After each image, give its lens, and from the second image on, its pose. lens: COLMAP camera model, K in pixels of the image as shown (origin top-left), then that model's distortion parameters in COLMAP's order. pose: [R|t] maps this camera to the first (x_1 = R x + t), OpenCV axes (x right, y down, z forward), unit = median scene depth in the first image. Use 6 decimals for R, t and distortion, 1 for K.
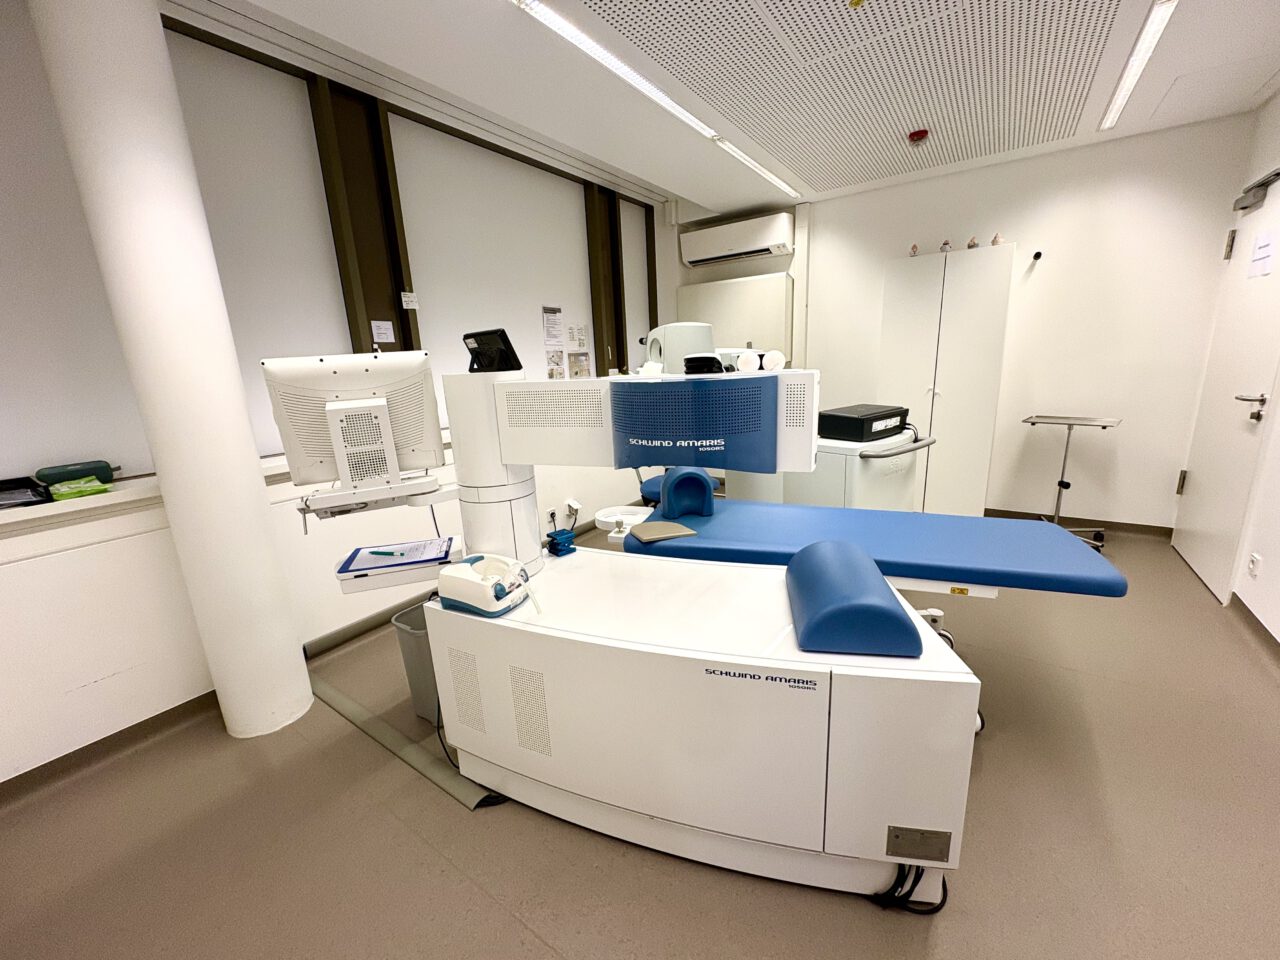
lens RADIAL K [[512.6, 0, 642.5], [0, 512.6, 483.5], [0, 0, 1]] dist [0.010534, 0.000013]
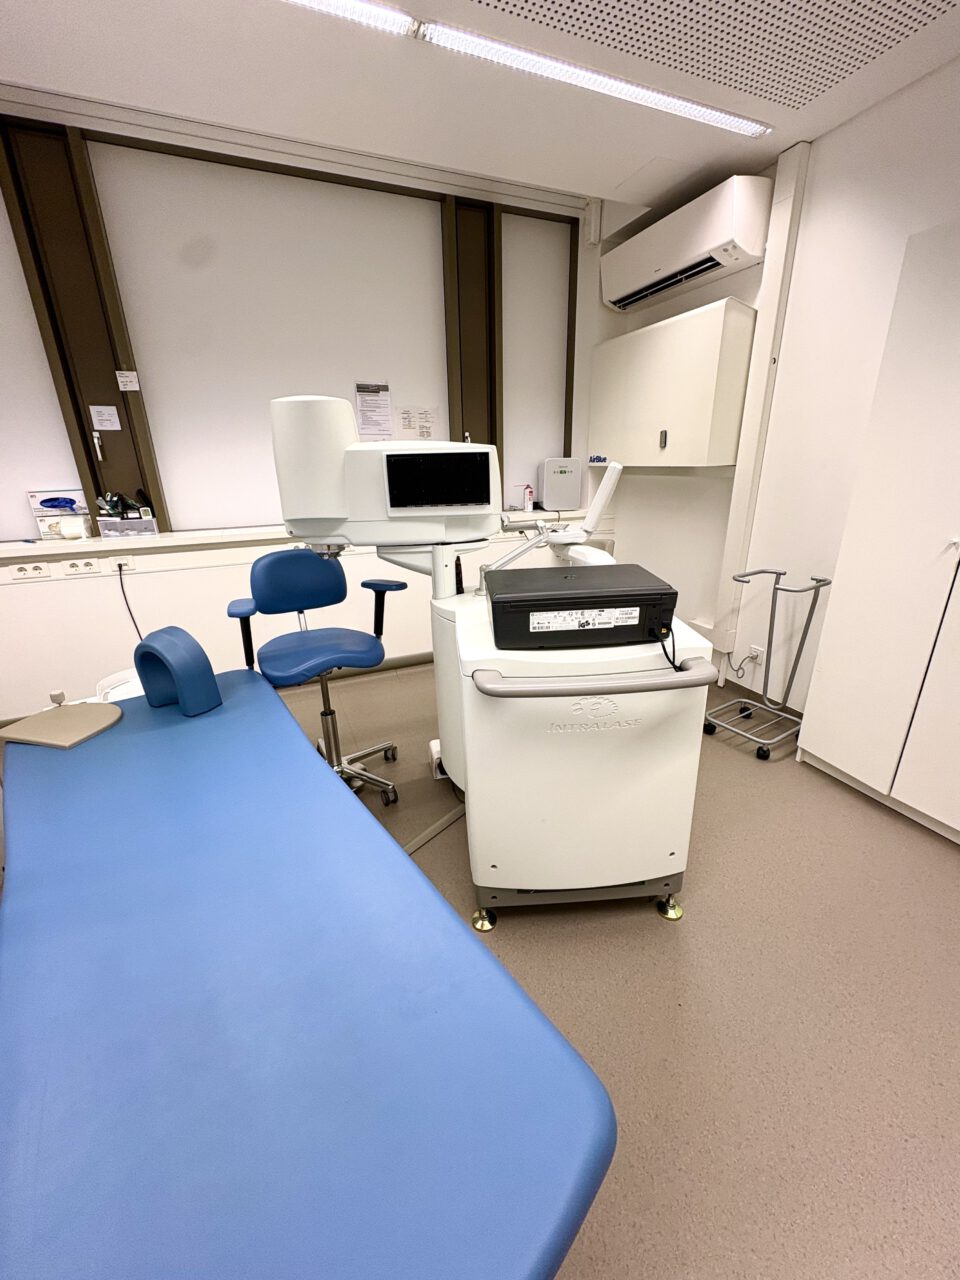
lens RADIAL K [[512.6, 0, 481.5], [0, 512.6, 639.9], [0, 0, 1]] dist [0.010534, 0.000013]
pose [[0.837398, 0.207302, -0.505757, 0.430313], [-0.146238, 0.976529, 0.158132, -0.106857], [0.526668, -0.058458, 0.848059, 0.385371]]
